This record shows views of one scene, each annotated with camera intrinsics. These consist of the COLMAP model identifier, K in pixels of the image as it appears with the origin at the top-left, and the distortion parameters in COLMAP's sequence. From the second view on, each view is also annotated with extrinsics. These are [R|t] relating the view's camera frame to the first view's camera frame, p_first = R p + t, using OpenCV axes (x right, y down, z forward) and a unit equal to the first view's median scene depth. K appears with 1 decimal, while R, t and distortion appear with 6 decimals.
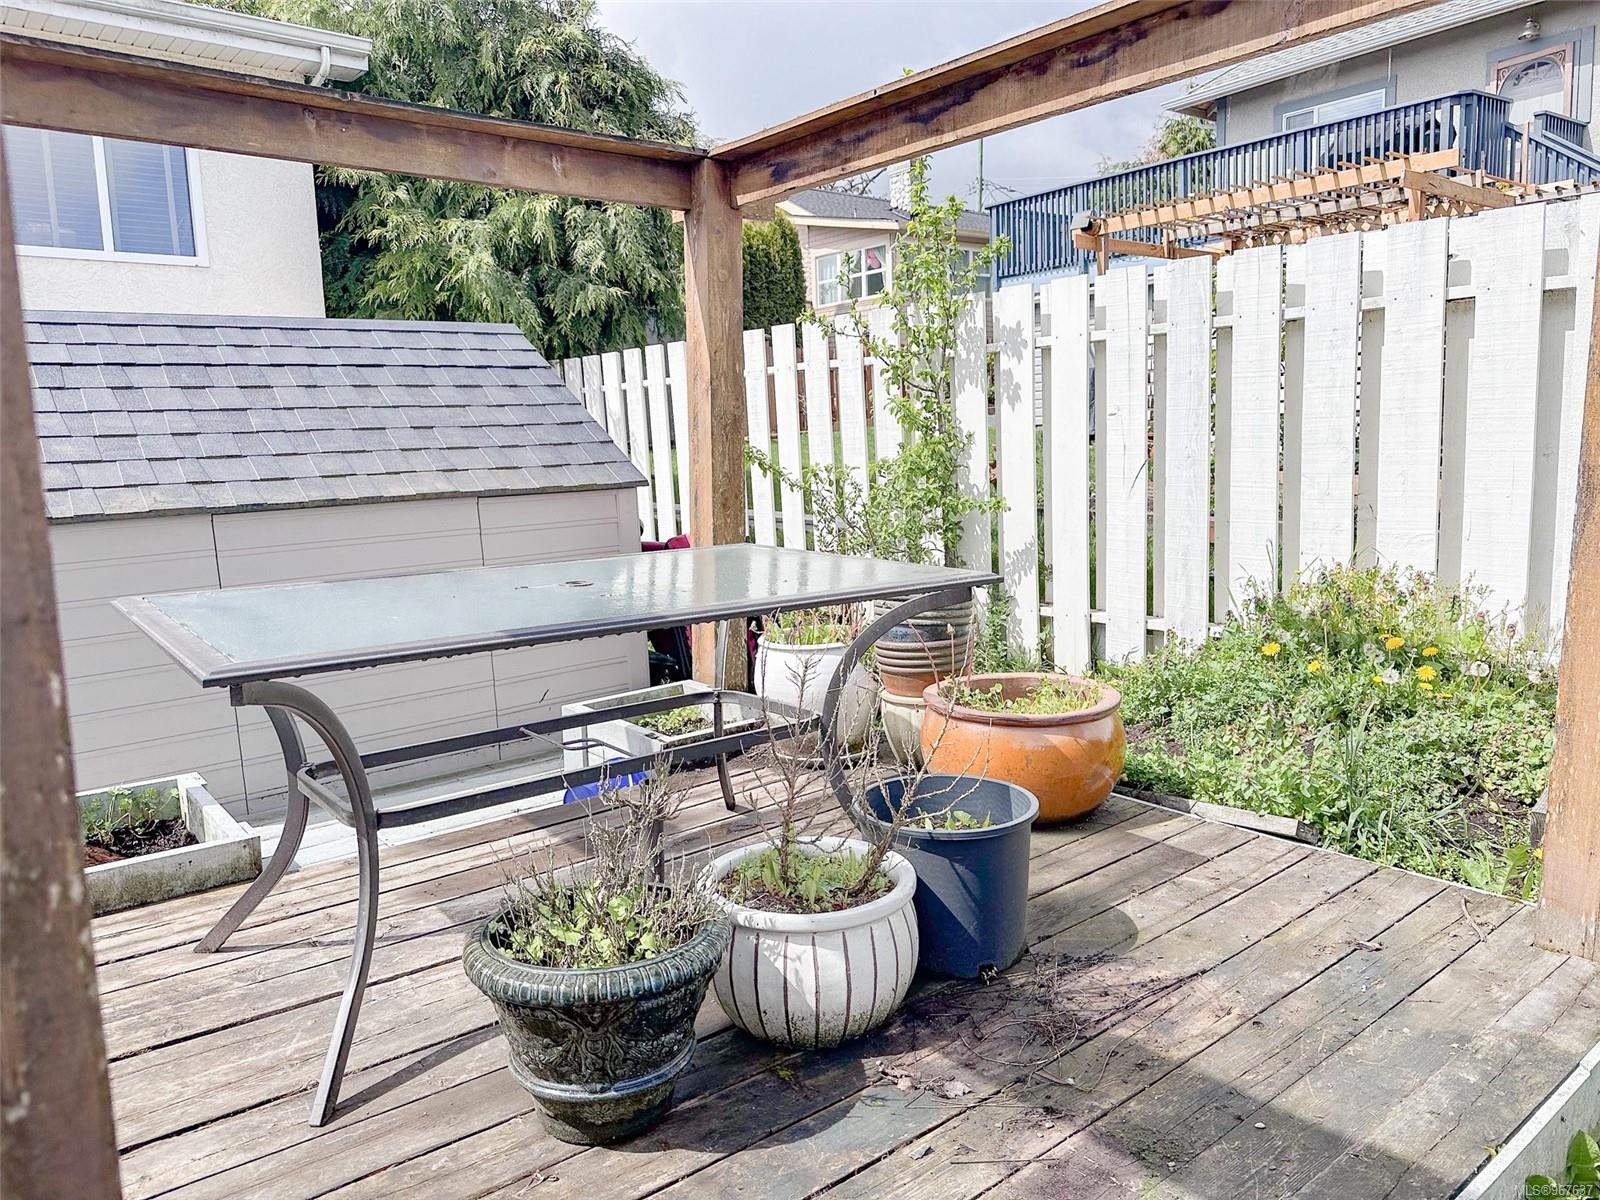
lens RADIAL K [[1143.4, 0, 797.4], [0, 1143.4, 635.2], [0, 0, 1]] dist [0.007847, -0.007021]
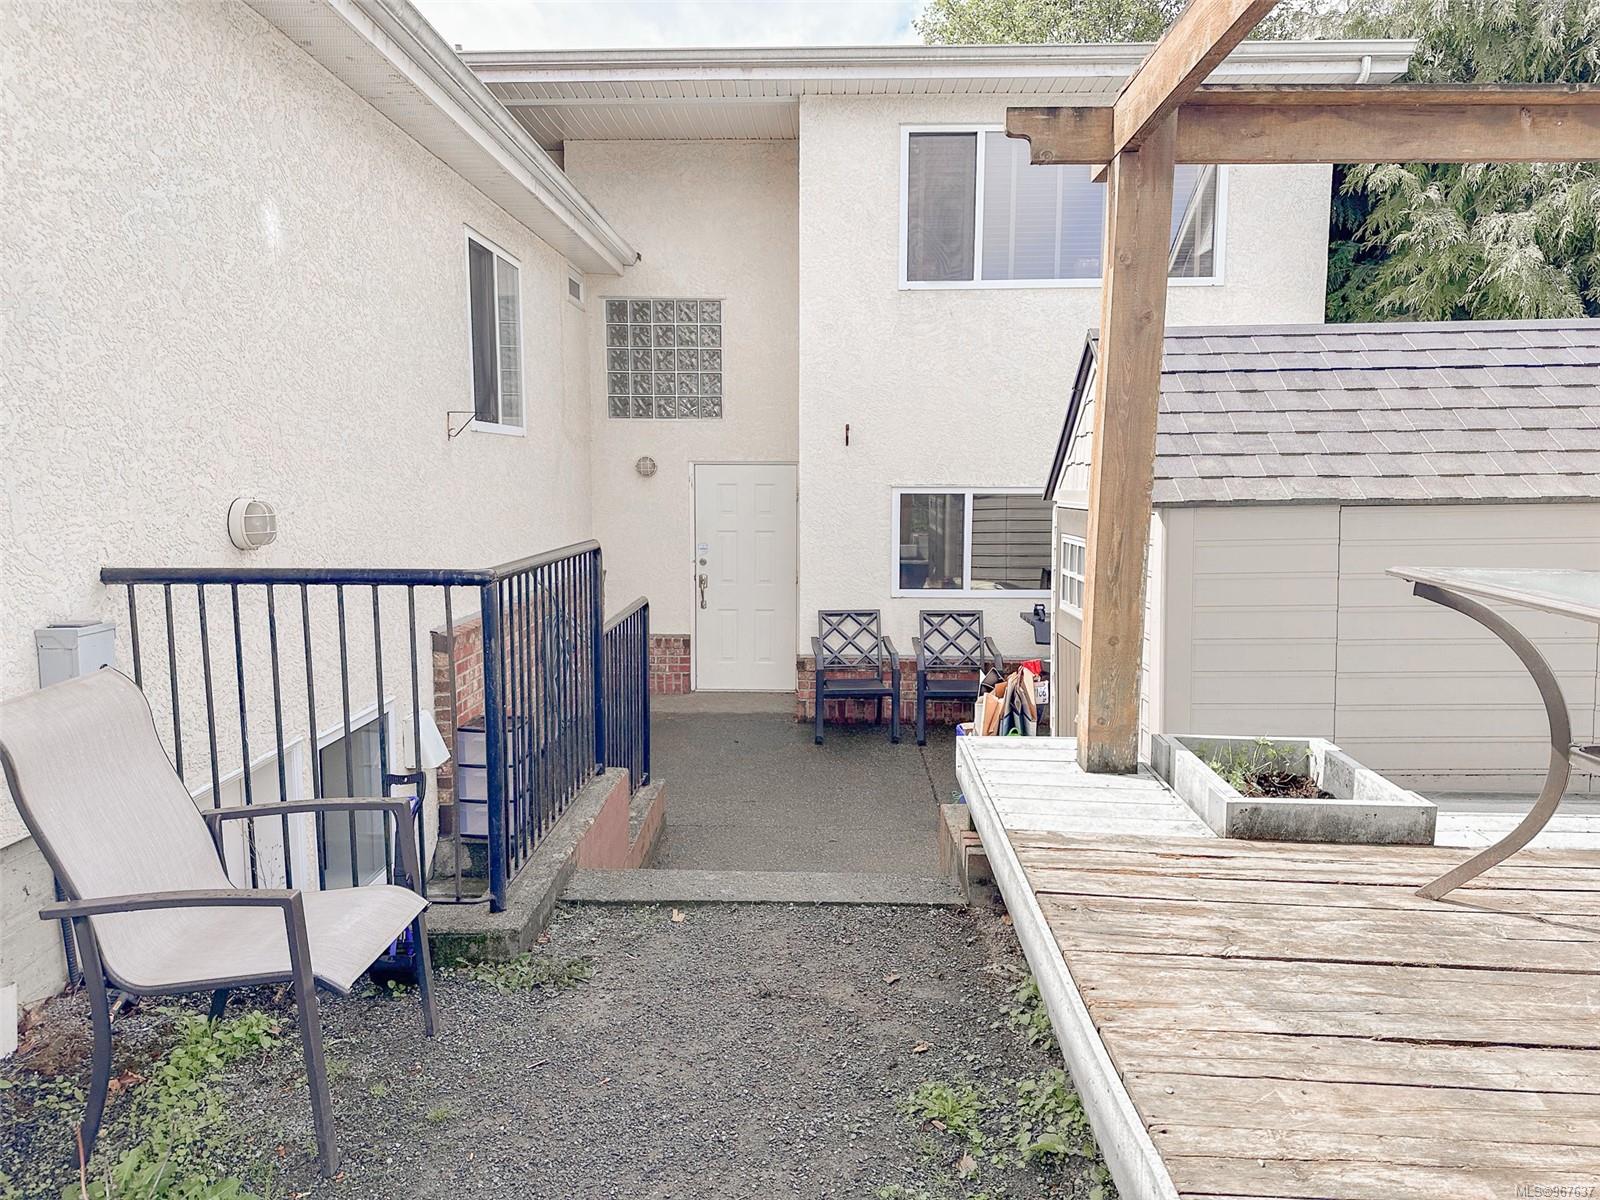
lens RADIAL K [[1143.4, 0, 797.4], [0, 1143.4, 635.2], [0, 0, 1]] dist [0.007847, -0.007021]
pose [[0.745732, 0.125140, -0.654388, -0.150289], [-0.133134, 0.990382, 0.037675, 0.036580], [0.652809, 0.059026, 0.755220, -0.119041]]
